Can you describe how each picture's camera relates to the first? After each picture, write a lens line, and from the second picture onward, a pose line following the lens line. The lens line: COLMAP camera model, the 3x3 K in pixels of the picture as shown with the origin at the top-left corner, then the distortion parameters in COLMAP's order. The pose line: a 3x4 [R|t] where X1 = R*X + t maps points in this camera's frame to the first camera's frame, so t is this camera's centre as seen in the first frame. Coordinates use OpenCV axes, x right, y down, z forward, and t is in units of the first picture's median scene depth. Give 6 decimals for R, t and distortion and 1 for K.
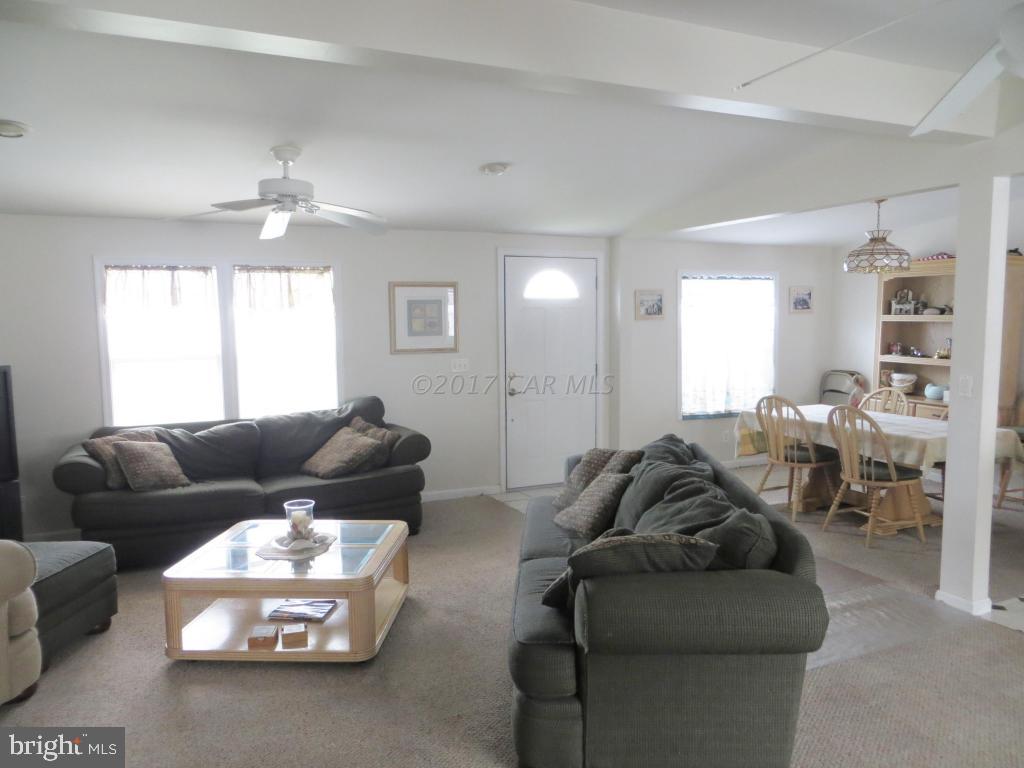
lens RADIAL K [[764.7, 0, 517.3], [0, 764.7, 378.7], [0, 0, 1]] dist [-0.025207, 0.002000]
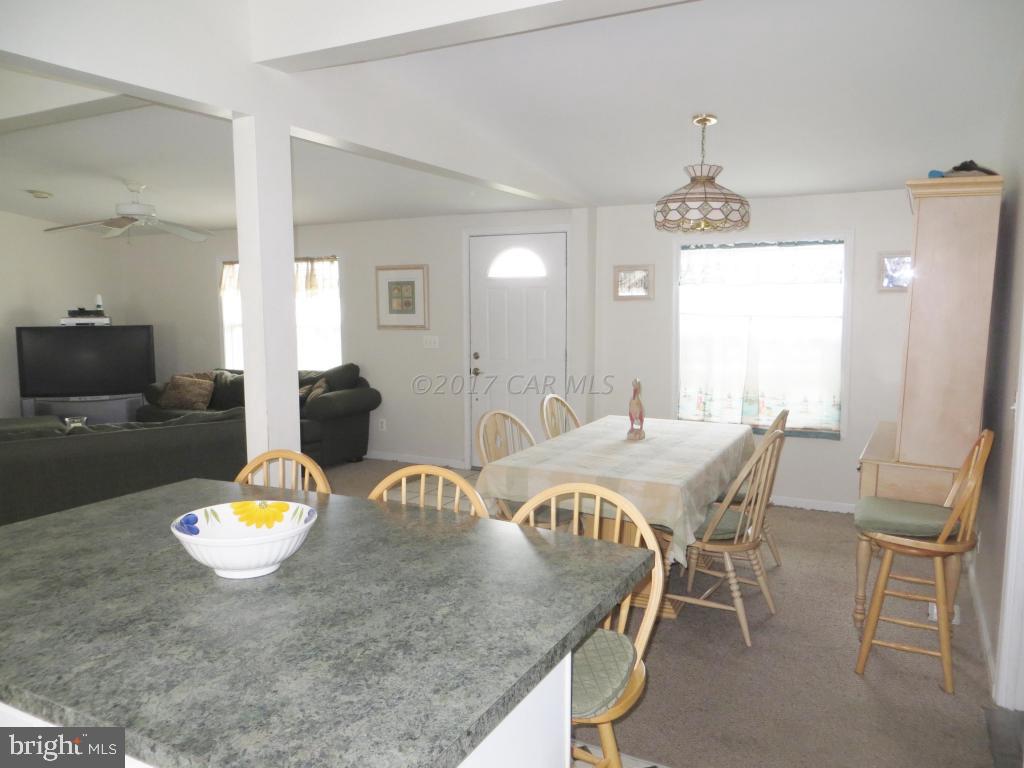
lens RADIAL K [[764.7, 0, 519.1], [0, 764.7, 384.0], [0, 0, 1]] dist [-0.025207, 0.002000]
pose [[0.615248, 0.089700, -0.783214, 0.889454], [-0.066152, 0.995876, 0.062091, -0.035515], [0.785553, 0.013610, 0.618644, 0.458867]]
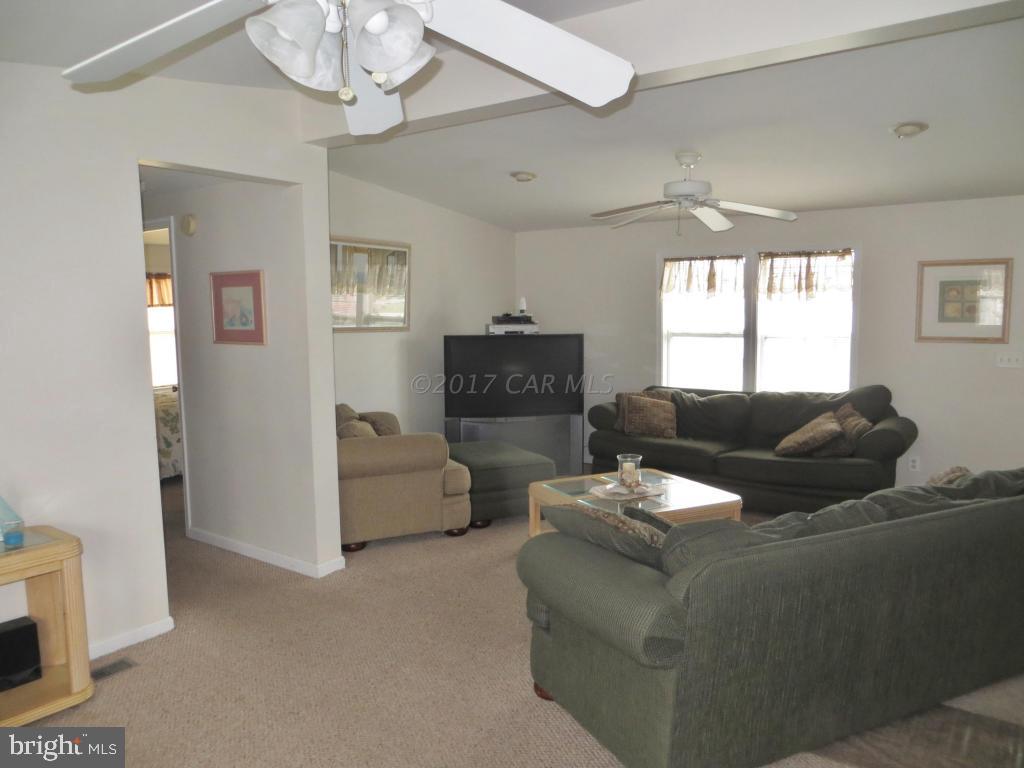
lens RADIAL K [[764.7, 0, 506.9], [0, 764.7, 380.1], [0, 0, 1]] dist [-0.025207, 0.002000]
pose [[0.470795, 0.093561, -0.877268, 0.405455], [-0.068444, 0.995237, 0.069411, -0.016029], [0.879584, 0.027365, 0.474956, 0.148055]]
